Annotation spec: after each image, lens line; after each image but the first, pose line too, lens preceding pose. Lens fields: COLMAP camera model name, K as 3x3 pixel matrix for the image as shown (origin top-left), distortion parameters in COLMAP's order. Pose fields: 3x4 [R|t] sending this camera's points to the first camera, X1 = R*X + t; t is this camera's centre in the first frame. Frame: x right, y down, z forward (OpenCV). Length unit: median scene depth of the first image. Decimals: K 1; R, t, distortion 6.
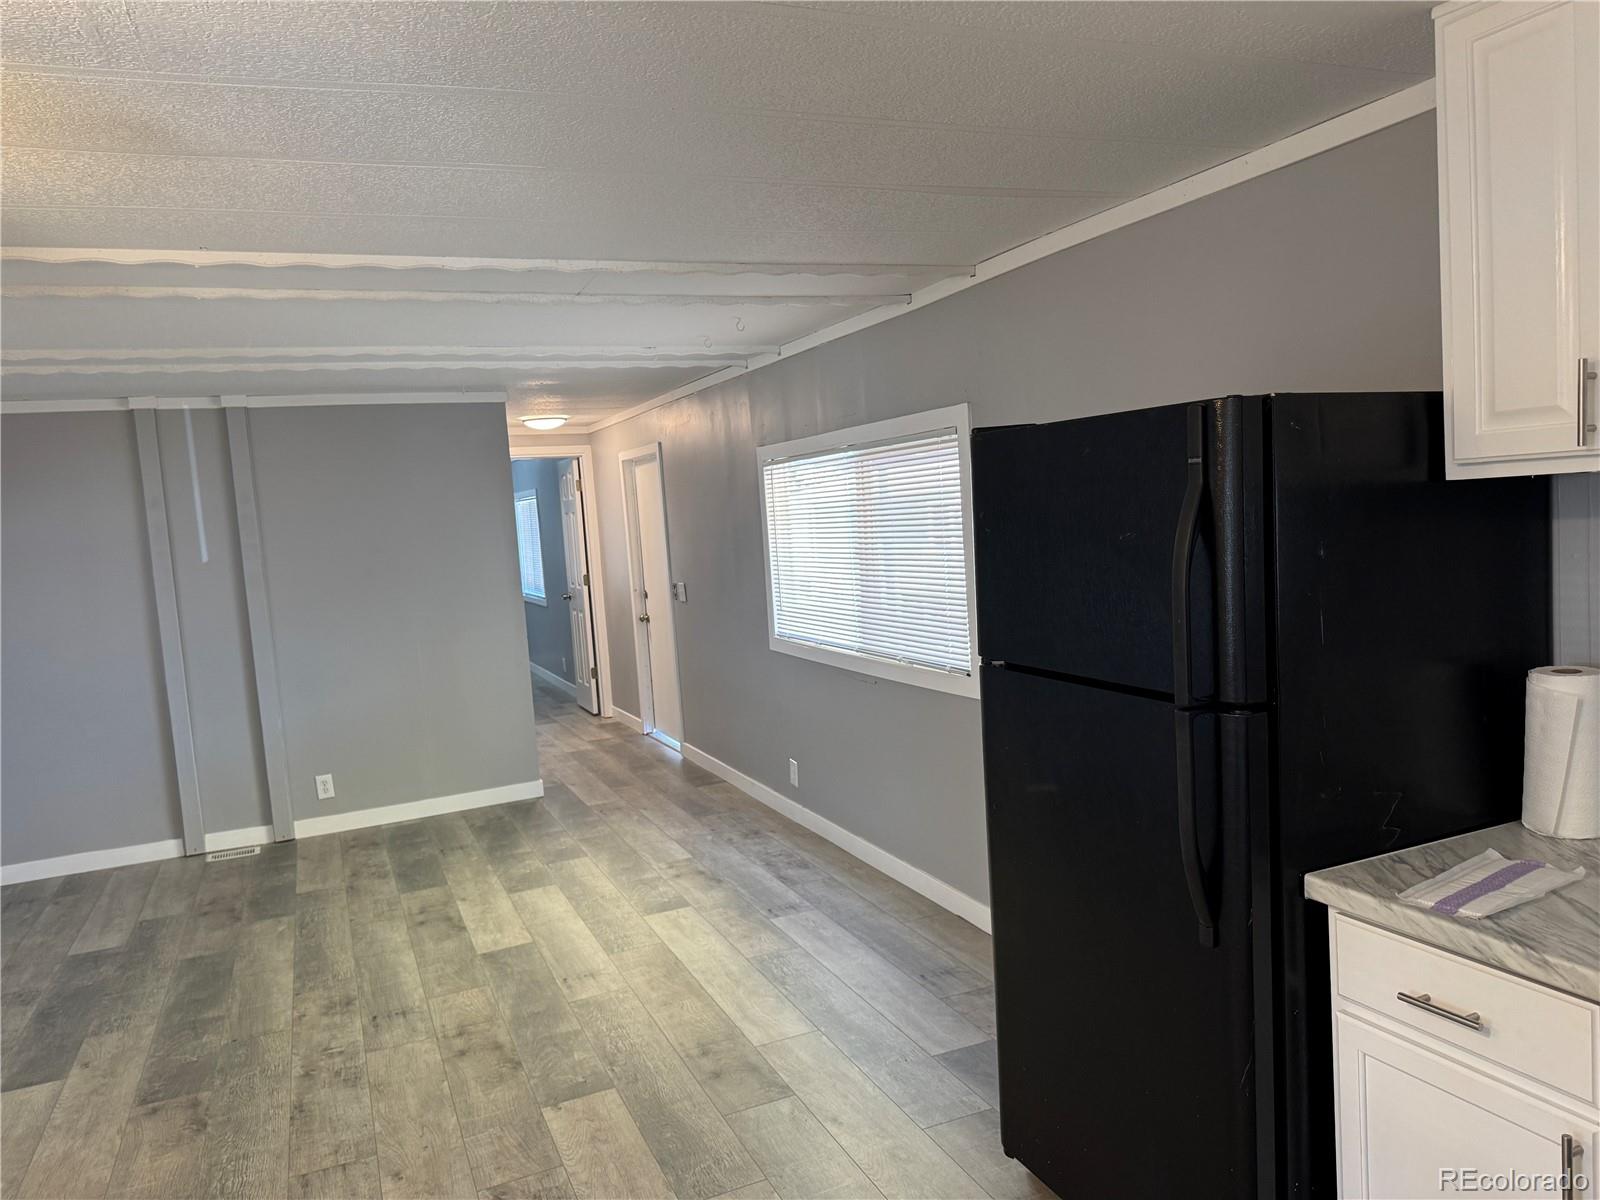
lens RADIAL K [[1133.6, 0, 808.8], [0, 1133.6, 600.0], [0, 0, 1]] dist [0.026514, -0.040247]
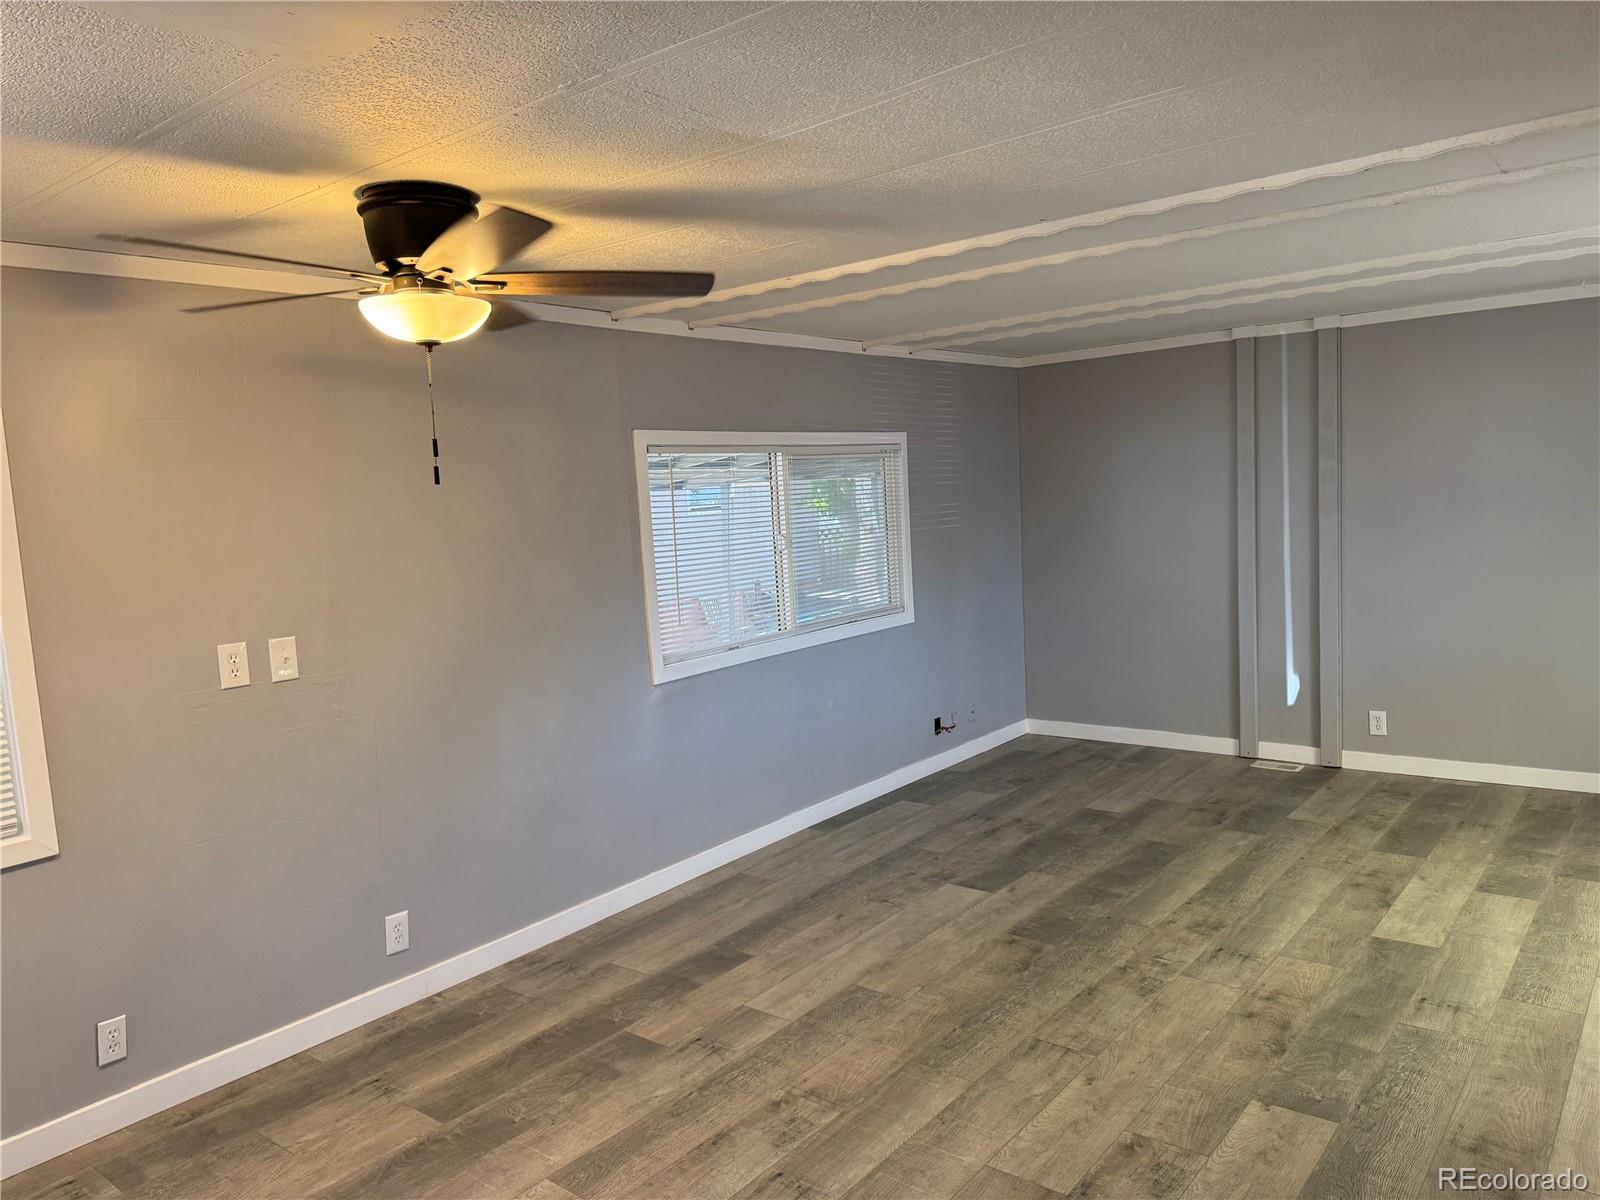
lens RADIAL K [[1133.6, 0, 782.9], [0, 1133.6, 605.6], [0, 0, 1]] dist [0.026514, -0.040247]
pose [[0.449782, 0.134525, -0.882949, 0.251202], [-0.053412, 0.990874, 0.123759, -0.035742], [0.891540, -0.008504, 0.452863, 0.162149]]
